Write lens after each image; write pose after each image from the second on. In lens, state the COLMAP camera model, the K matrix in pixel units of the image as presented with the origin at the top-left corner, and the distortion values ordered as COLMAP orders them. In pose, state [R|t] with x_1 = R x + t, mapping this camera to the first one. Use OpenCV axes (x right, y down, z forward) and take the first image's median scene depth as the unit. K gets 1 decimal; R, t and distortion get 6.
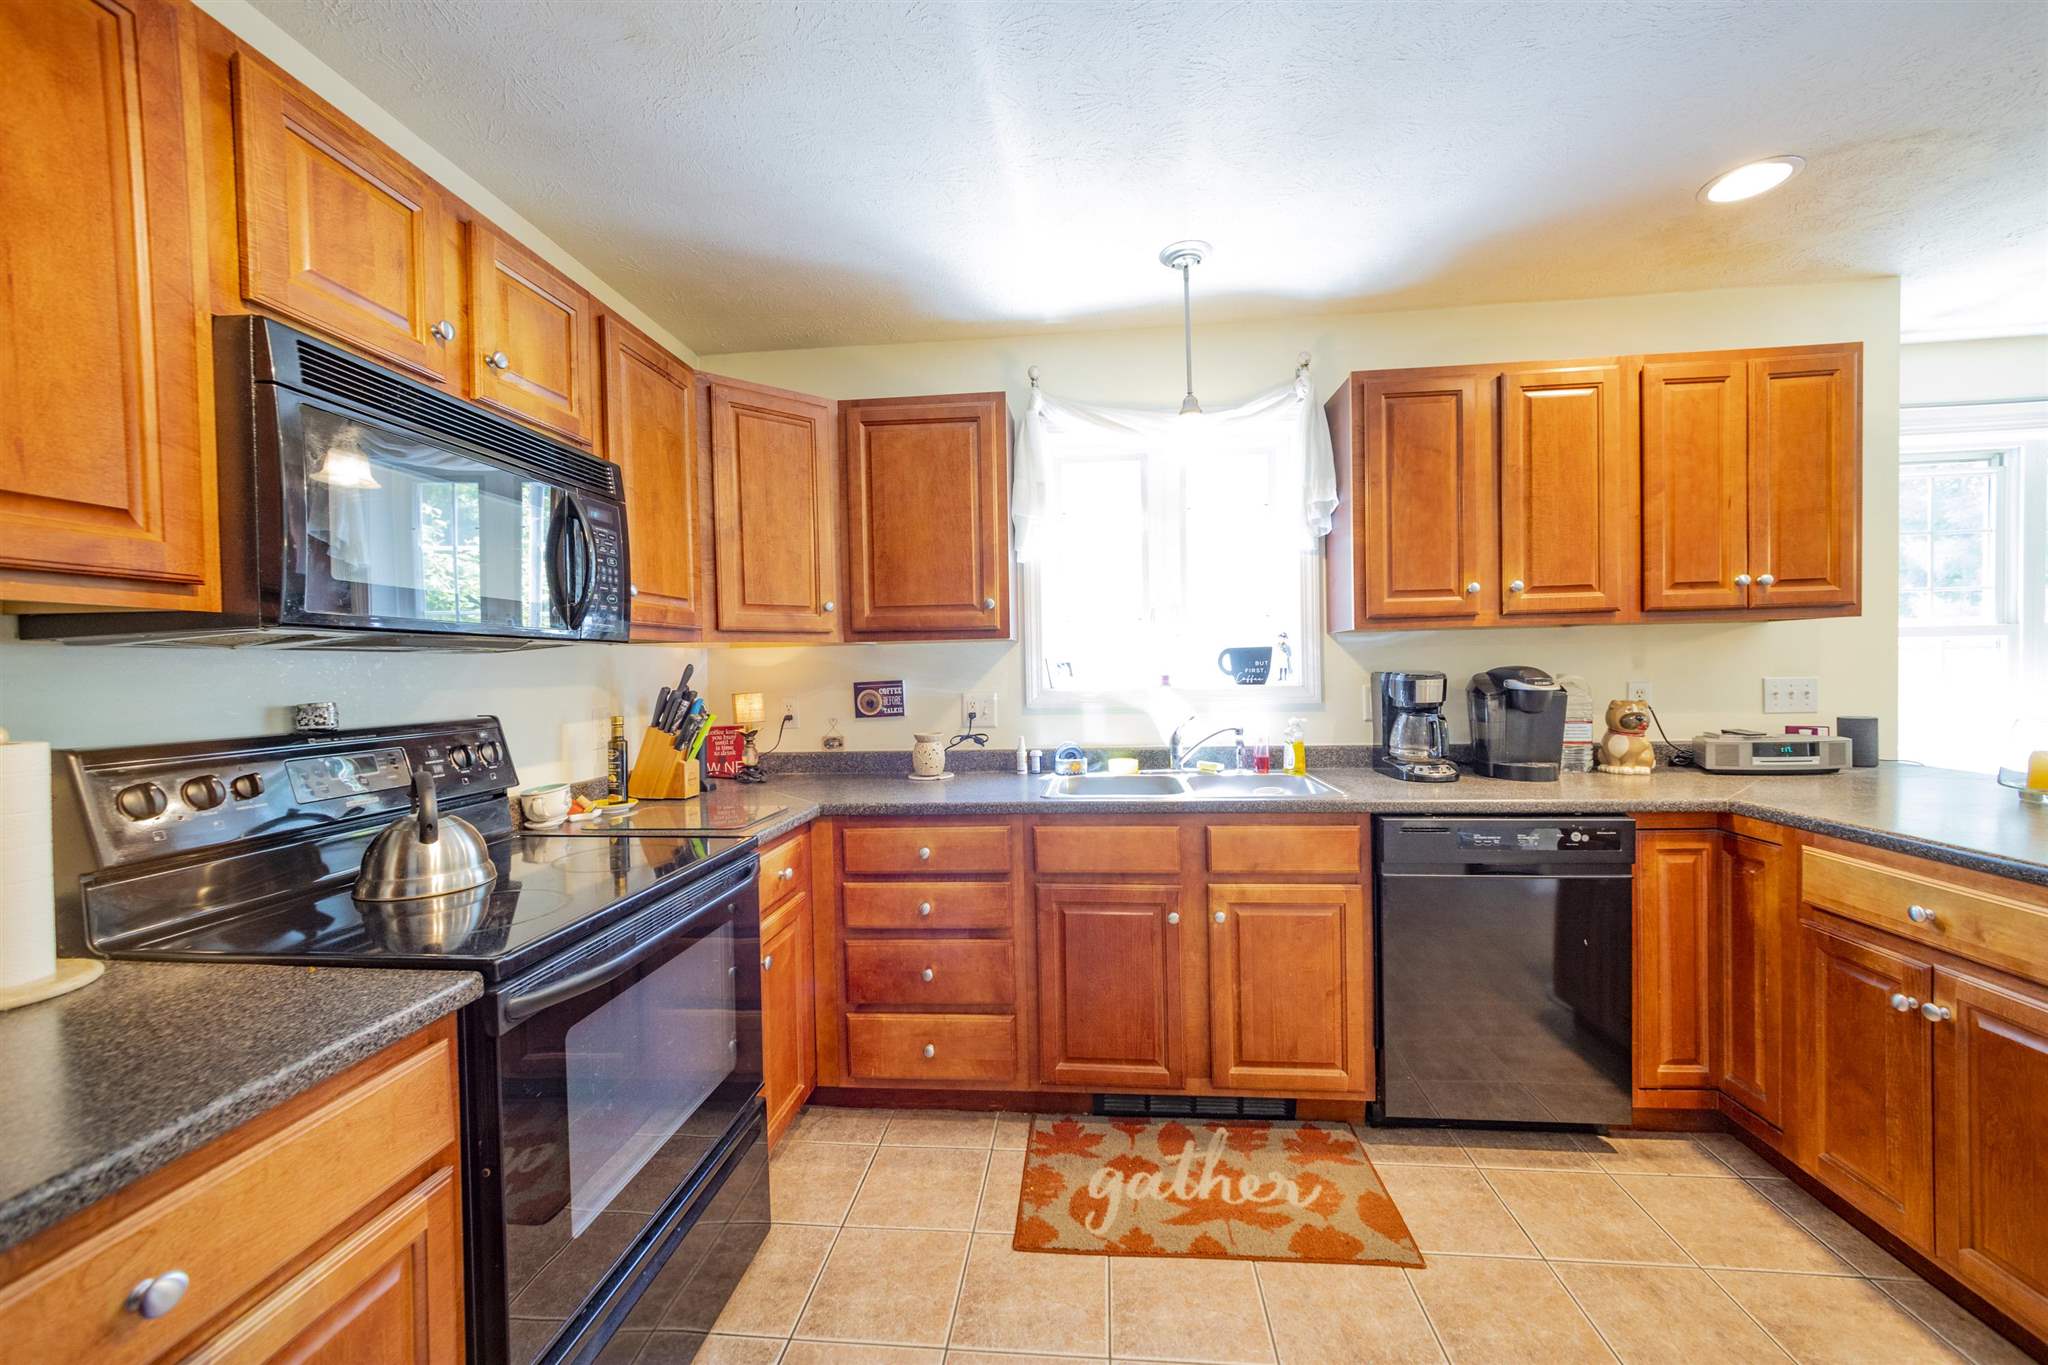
lens RADIAL K [[788.8, 0, 1025.5], [0, 788.8, 681.2], [0, 0, 1]] dist [0.005826, 0.000482]
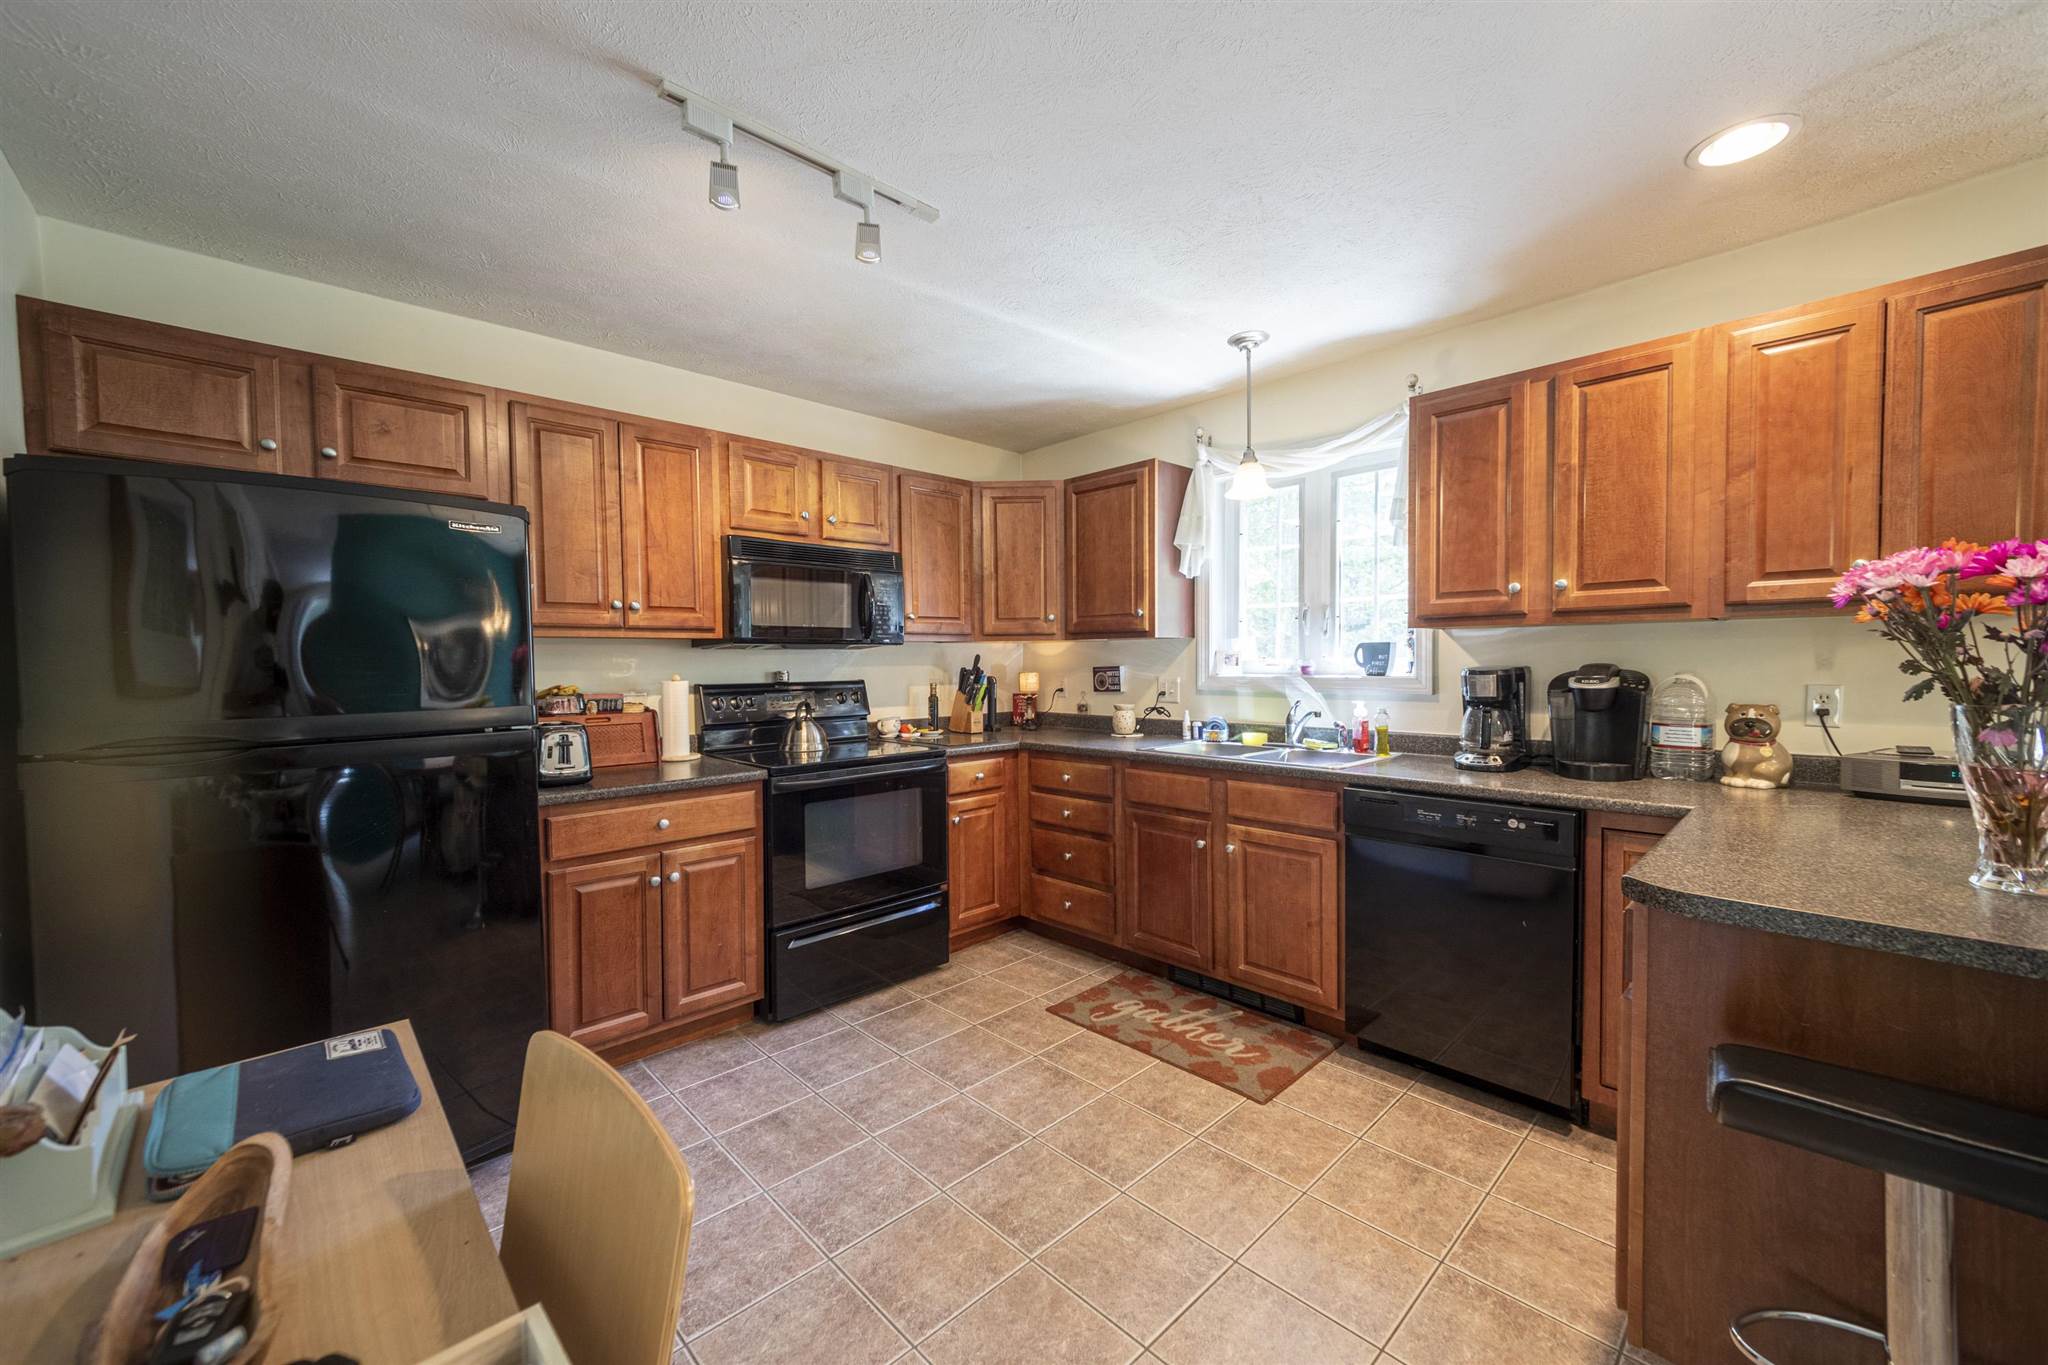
lens RADIAL K [[788.8, 0, 1029.1], [0, 788.8, 681.4], [0, 0, 1]] dist [0.005826, 0.000482]
pose [[0.760316, 0.031876, -0.648771, 0.781935], [-0.017532, 0.999438, 0.028558, -0.014046], [0.649317, -0.010339, 0.760448, -0.213739]]
